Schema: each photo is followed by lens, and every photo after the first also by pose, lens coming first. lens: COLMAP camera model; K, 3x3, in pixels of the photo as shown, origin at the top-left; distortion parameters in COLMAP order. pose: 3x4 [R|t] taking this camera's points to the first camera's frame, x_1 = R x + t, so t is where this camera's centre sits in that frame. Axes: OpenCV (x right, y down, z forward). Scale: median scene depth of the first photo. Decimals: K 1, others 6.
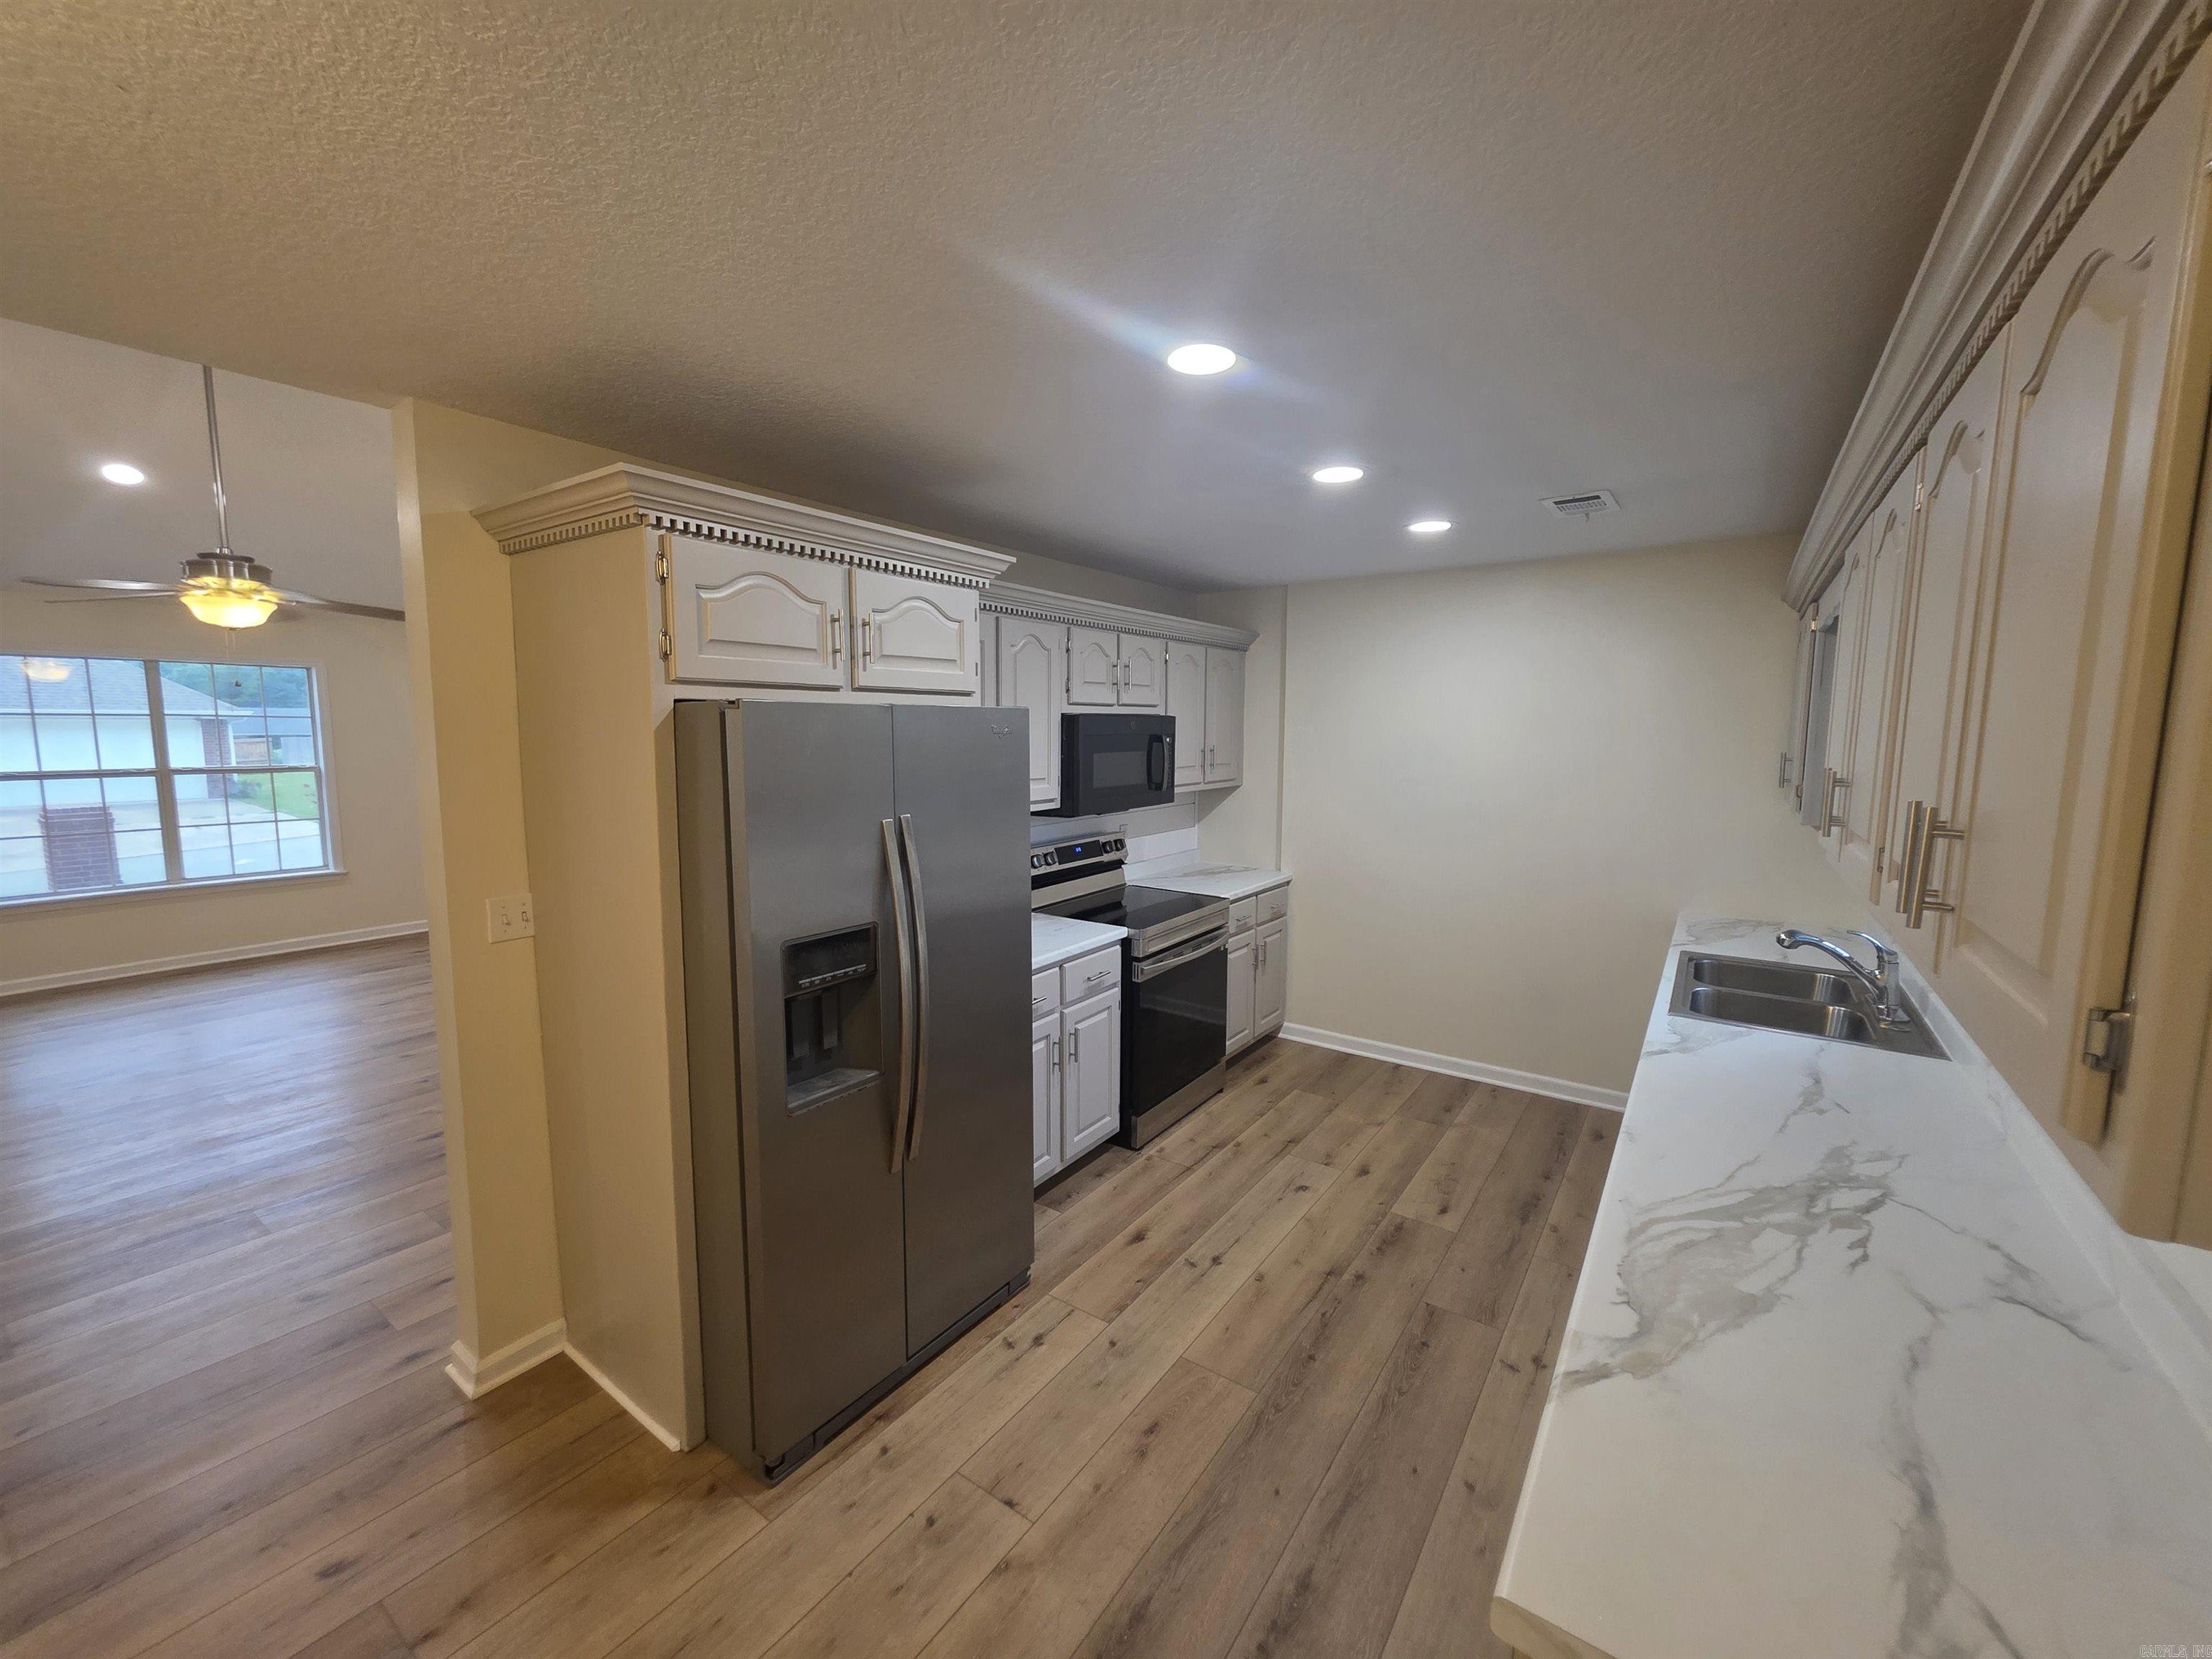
lens RADIAL K [[884.5, 0, 1103.6], [0, 884.5, 825.0], [0, 0, 1]] dist [0.004522, -0.000263]
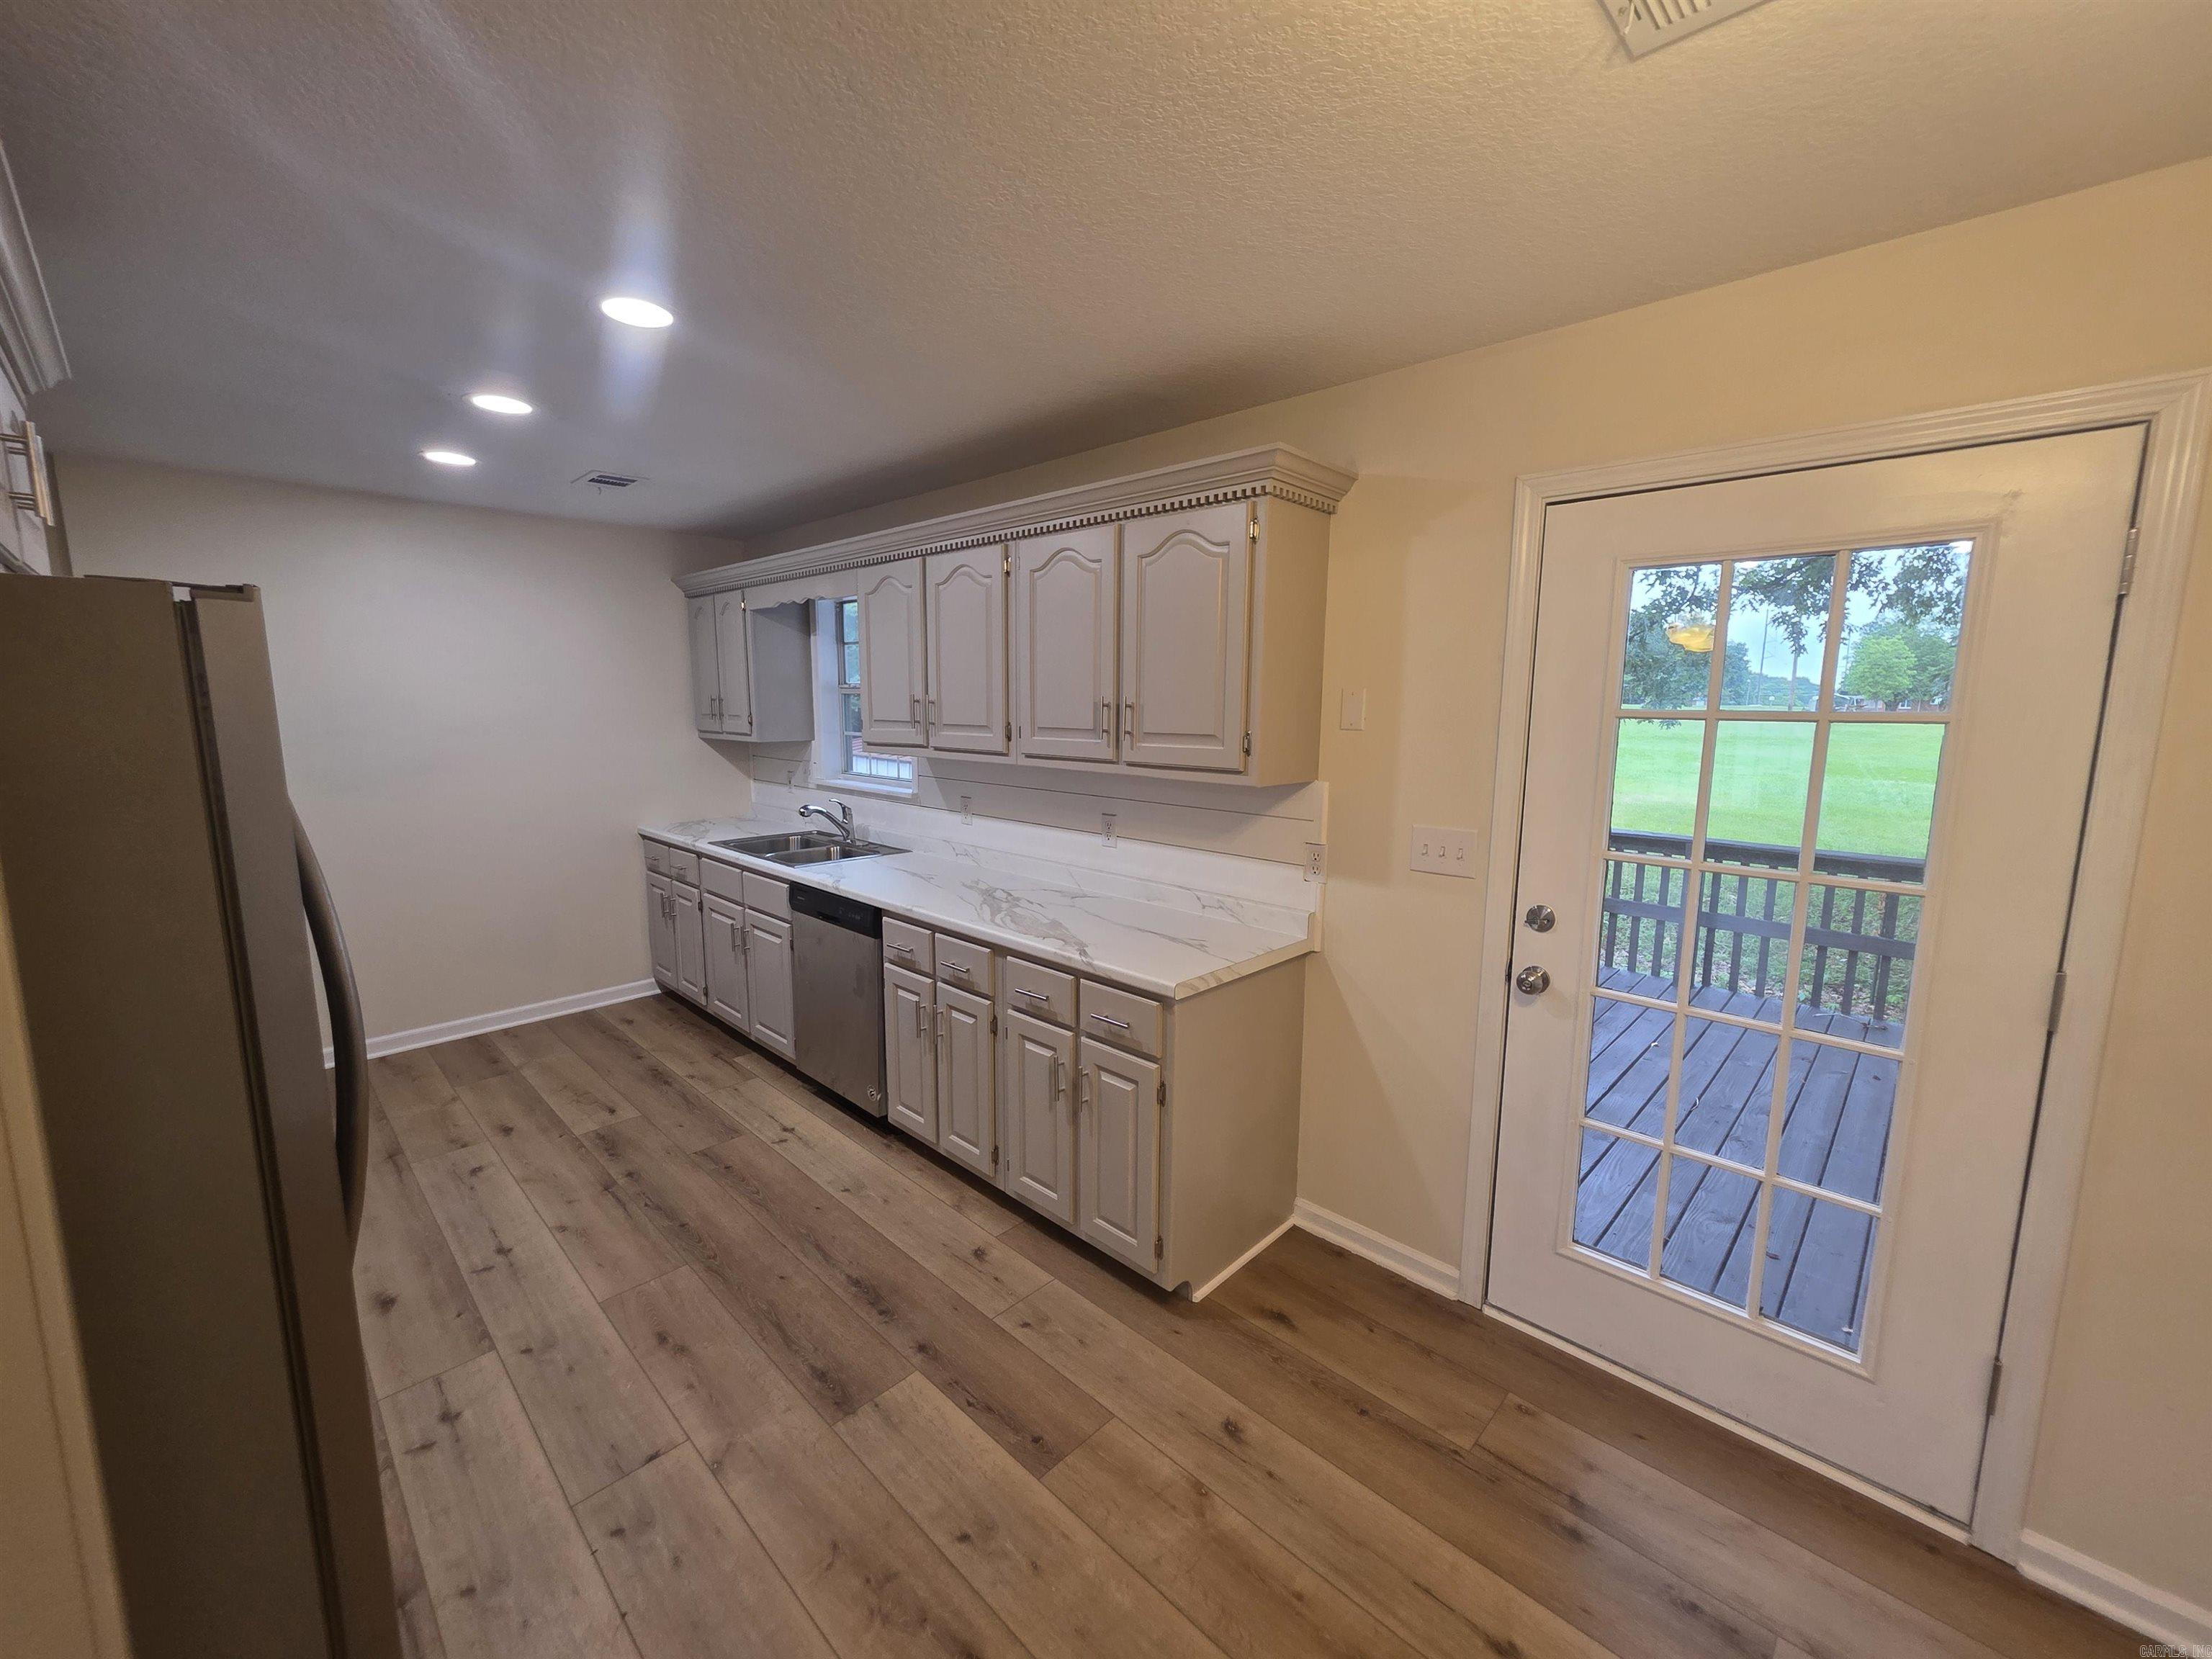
lens RADIAL K [[884.5, 0, 1103.6], [0, 884.5, 825.0], [0, 0, 1]] dist [0.004522, -0.000263]
pose [[0.155778, -0.146688, 0.976840, -0.713425], [0.102781, 0.985951, 0.131666, 0.001912], [-0.982430, 0.079890, 0.168666, 0.237810]]
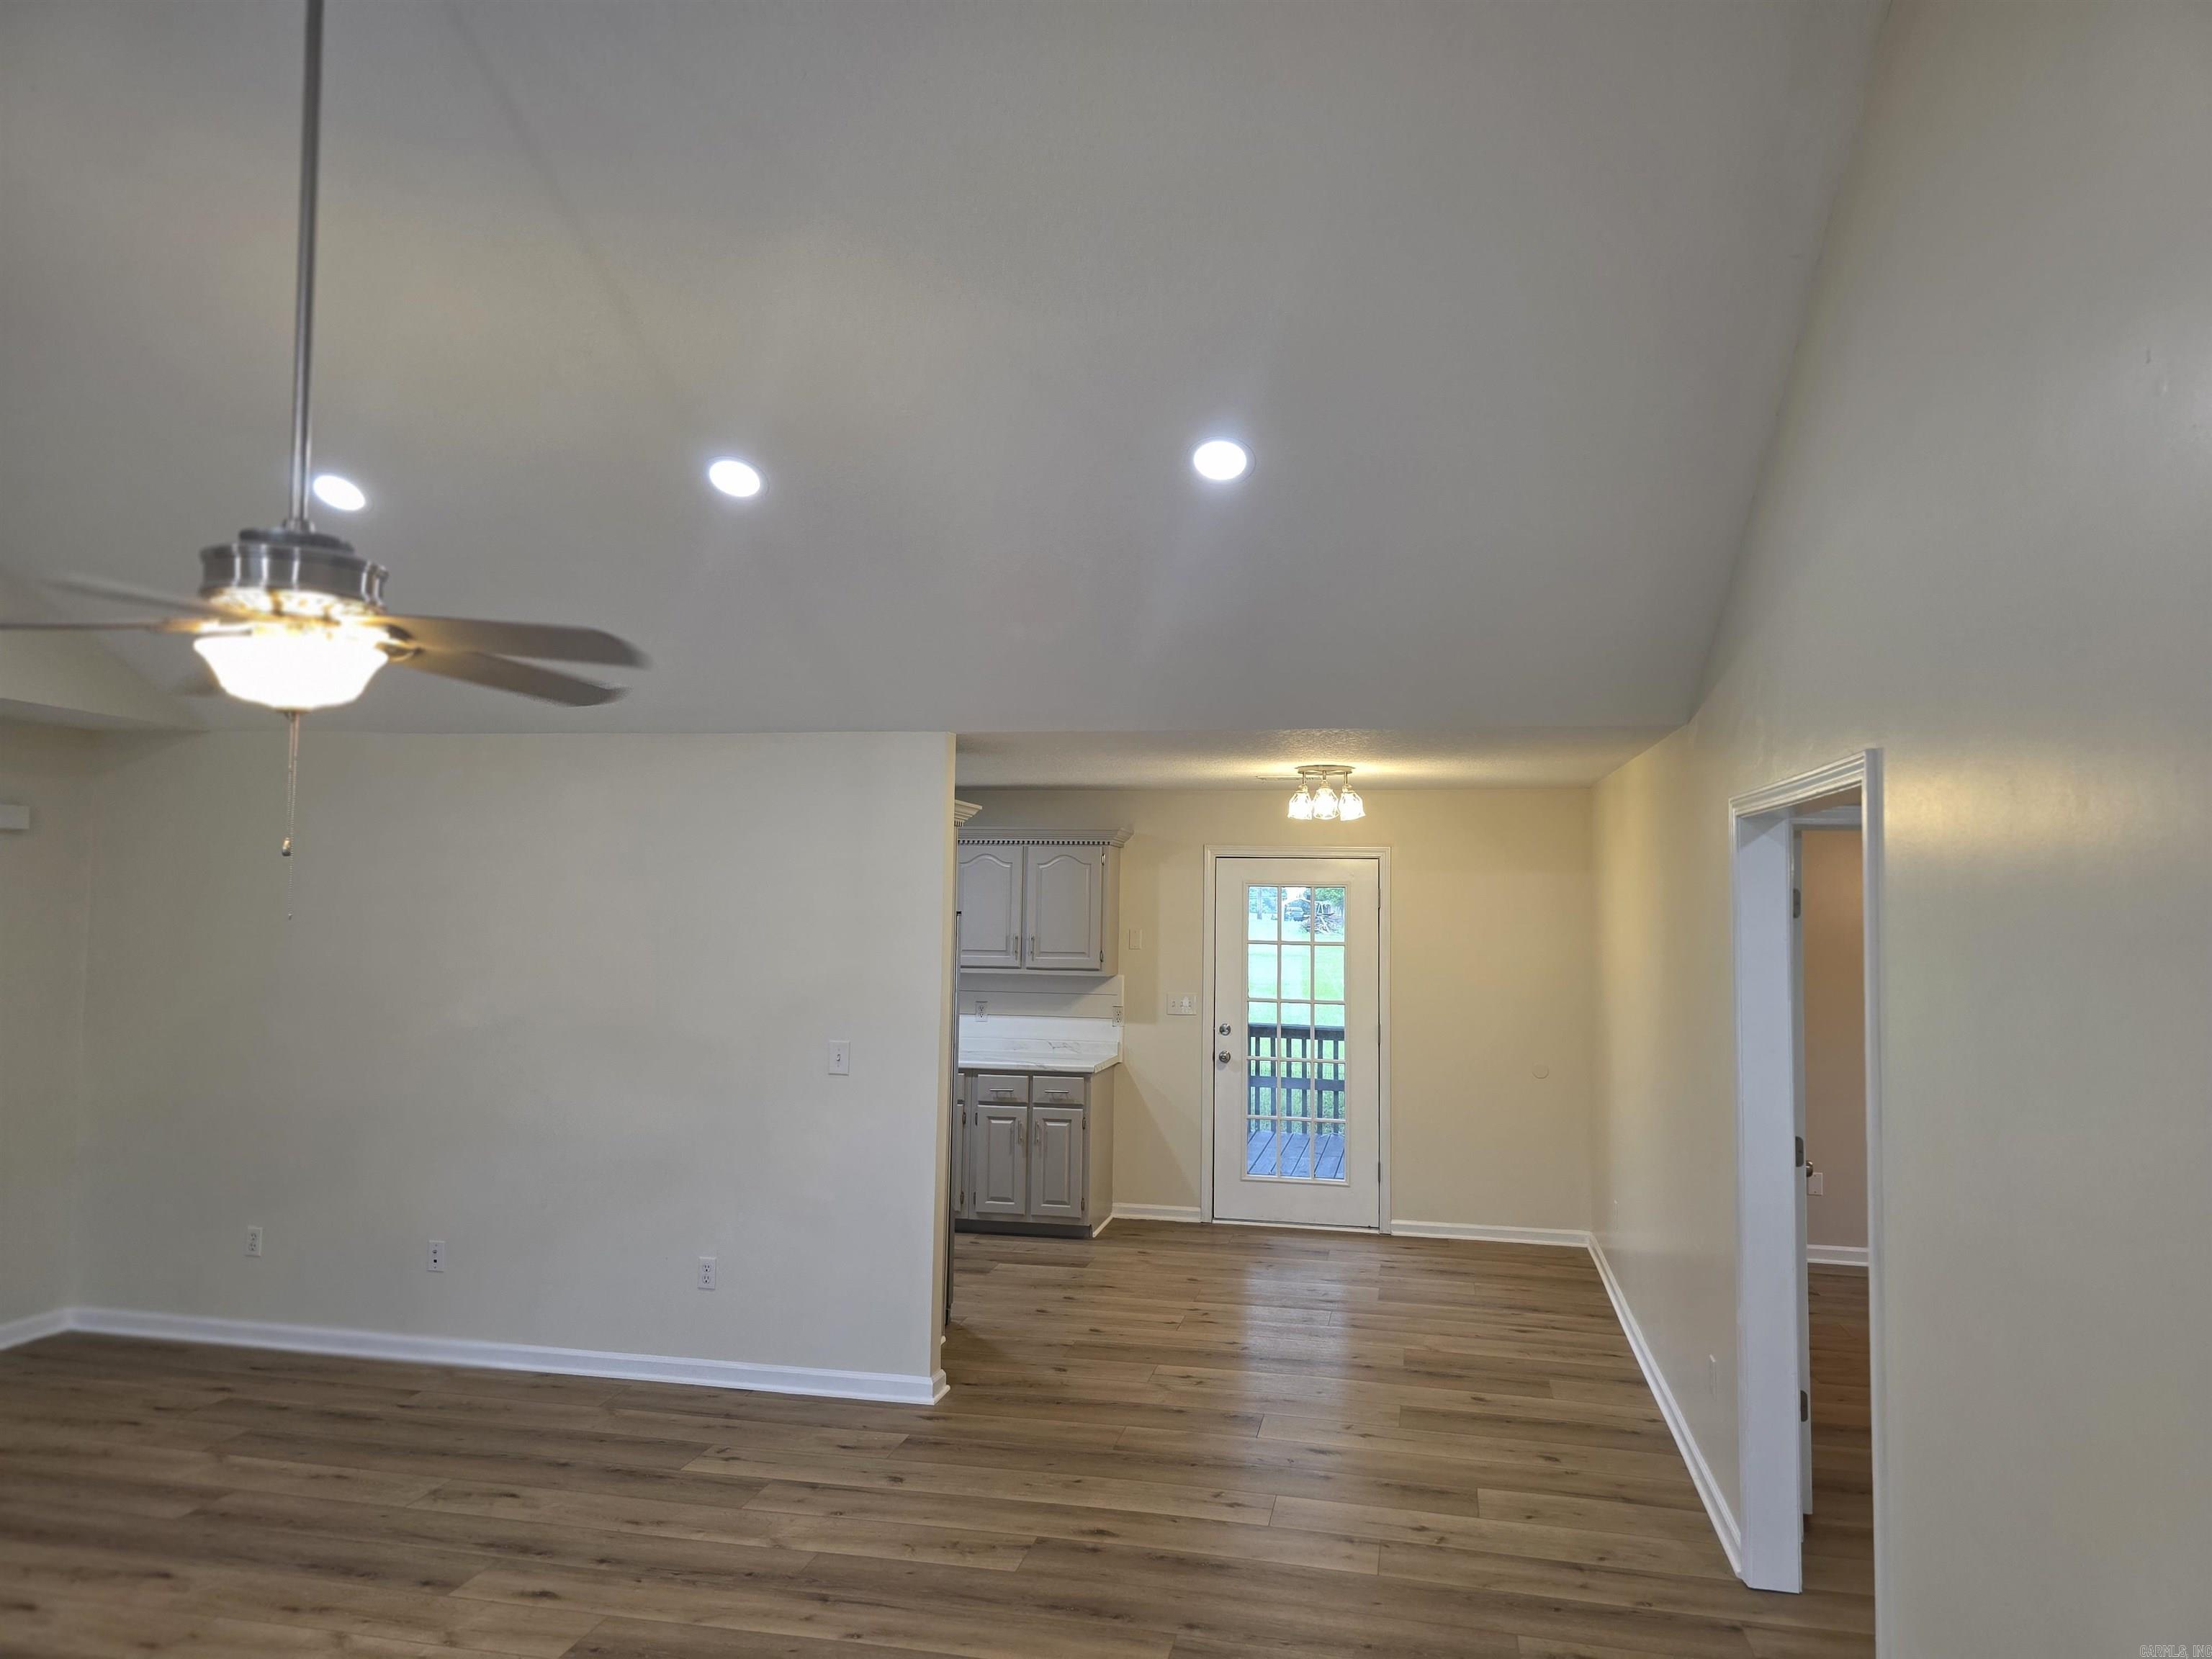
lens RADIAL K [[1479.4, 0, 1119.1], [0, 1479.4, 824.6], [0, 0, 1]] dist [0.075672, -0.081884]
pose [[-0.394033, 0.037378, 0.918336, -2.914275], [0.085326, 0.996345, -0.003942, -0.229991], [-0.915127, 0.076804, -0.395782, 1.540160]]
